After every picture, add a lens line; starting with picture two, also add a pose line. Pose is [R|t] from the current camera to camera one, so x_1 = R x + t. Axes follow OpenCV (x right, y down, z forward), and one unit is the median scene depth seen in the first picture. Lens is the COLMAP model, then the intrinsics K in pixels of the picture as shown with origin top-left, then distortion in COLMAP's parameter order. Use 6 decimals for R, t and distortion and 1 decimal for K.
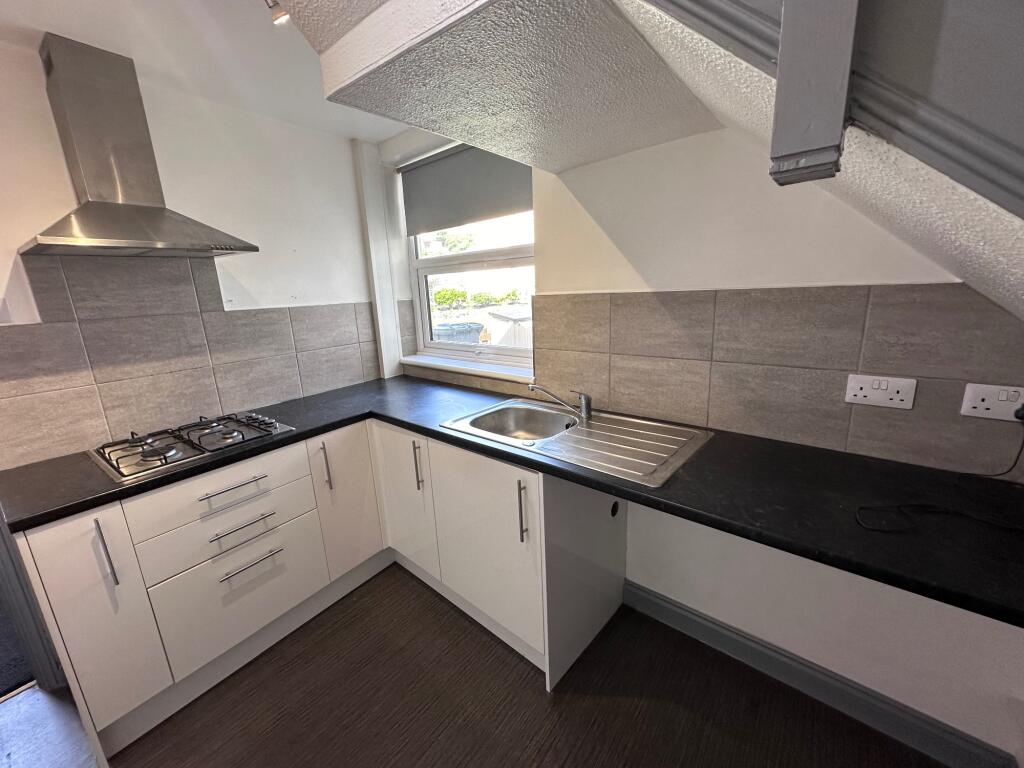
lens RADIAL K [[412.5, 0, 511.0], [0, 412.5, 383.5], [0, 0, 1]] dist [0.002727, 0.000235]
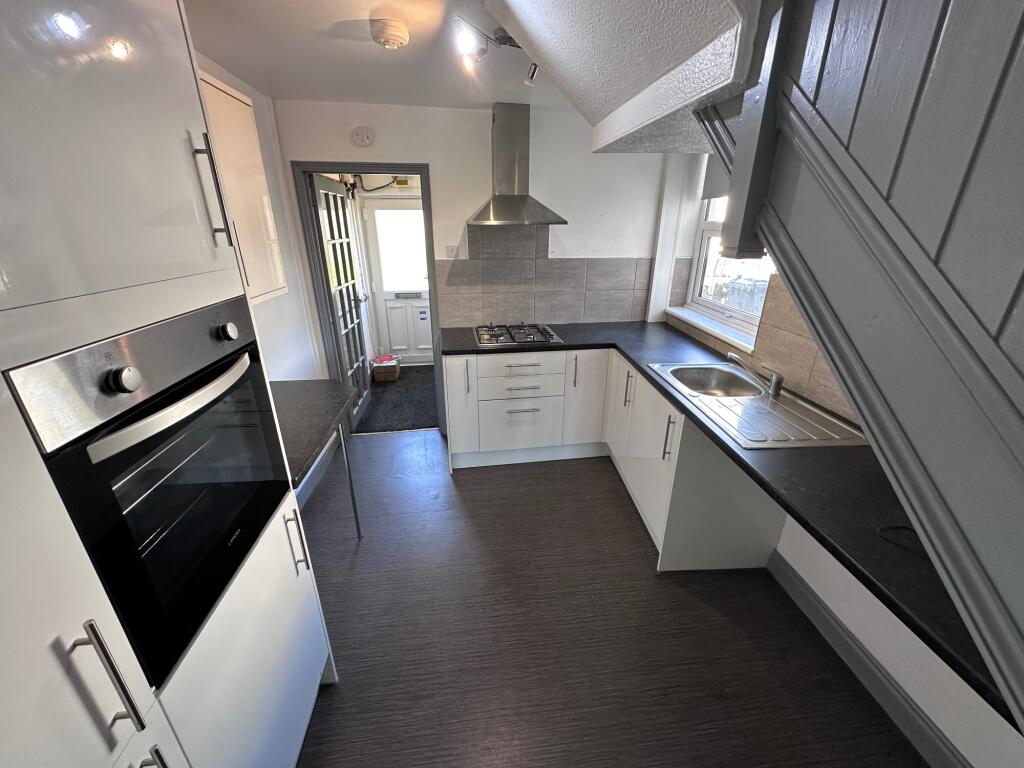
lens RADIAL K [[412.5, 0, 511.4], [0, 412.5, 385.0], [0, 0, 1]] dist [0.002727, 0.000235]
pose [[0.707157, 0.303021, -0.638832, 0.379307], [-0.198619, 0.952263, 0.231831, -0.057067], [0.678586, -0.037056, 0.733586, -0.277619]]
